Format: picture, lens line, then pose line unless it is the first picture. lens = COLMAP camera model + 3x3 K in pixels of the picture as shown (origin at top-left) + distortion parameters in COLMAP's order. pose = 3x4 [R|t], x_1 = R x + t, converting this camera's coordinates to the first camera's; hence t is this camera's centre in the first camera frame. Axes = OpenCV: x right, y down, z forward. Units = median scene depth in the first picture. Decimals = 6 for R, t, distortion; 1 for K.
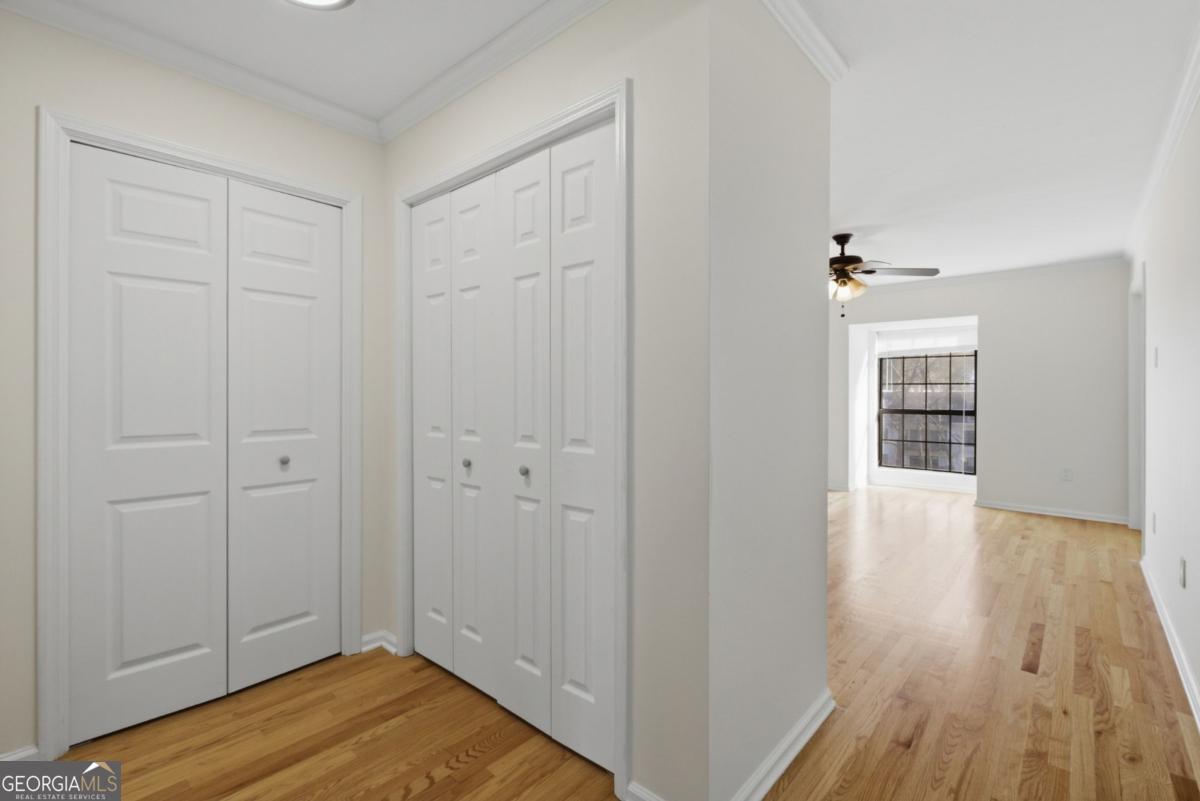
lens RADIAL K [[550.9, 0, 592.3], [0, 550.9, 391.5], [0, 0, 1]] dist [0.006104, -0.000441]
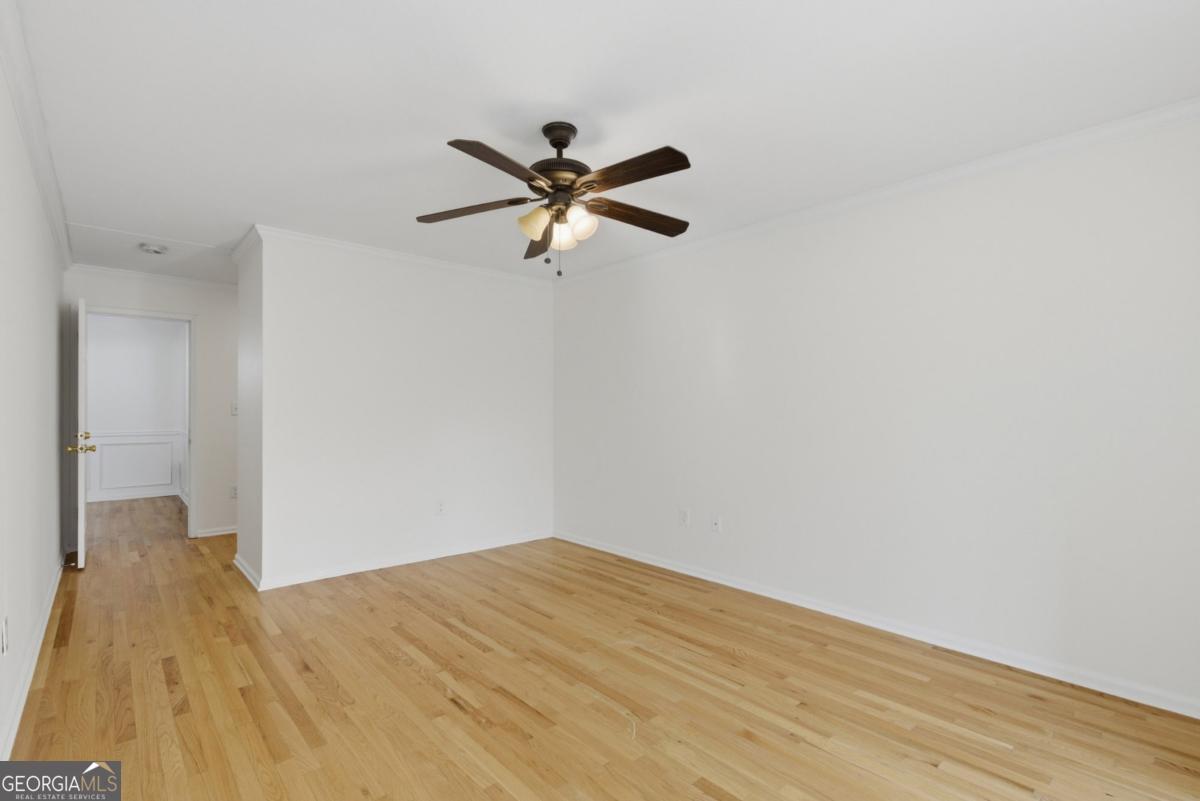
lens RADIAL K [[550.9, 0, 595.9], [0, 550.9, 404.4], [0, 0, 1]] dist [0.006104, -0.000441]
pose [[-0.121462, -0.017332, -0.992445, 0.860490], [0.001066, 0.999845, -0.017591, 0.001223], [0.992595, -0.003195, -0.121425, 0.950144]]
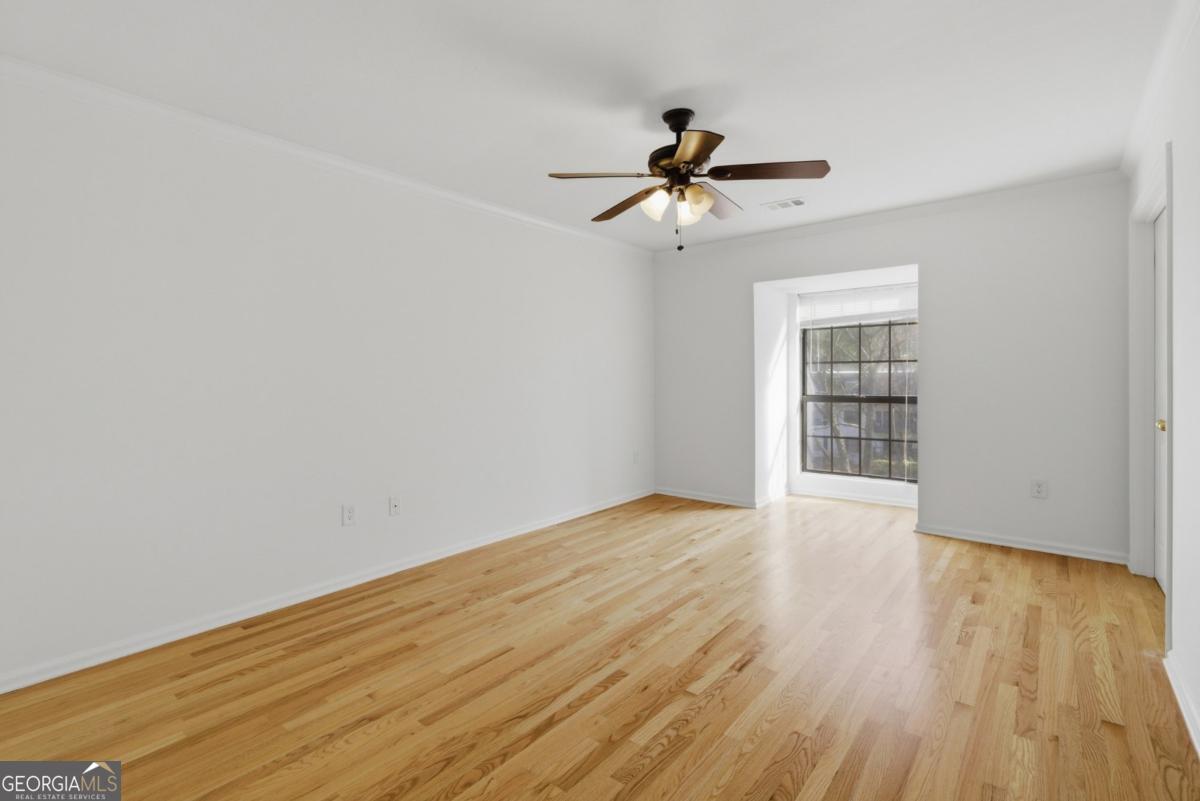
lens RADIAL K [[550.9, 0, 604.5], [0, 550.9, 379.5], [0, 0, 1]] dist [0.006104, -0.000441]
pose [[0.999048, -0.012396, 0.041817, 0.283939], [0.012092, 0.999899, 0.007507, 0.000447], [-0.041905, -0.006994, 0.999097, 0.330120]]
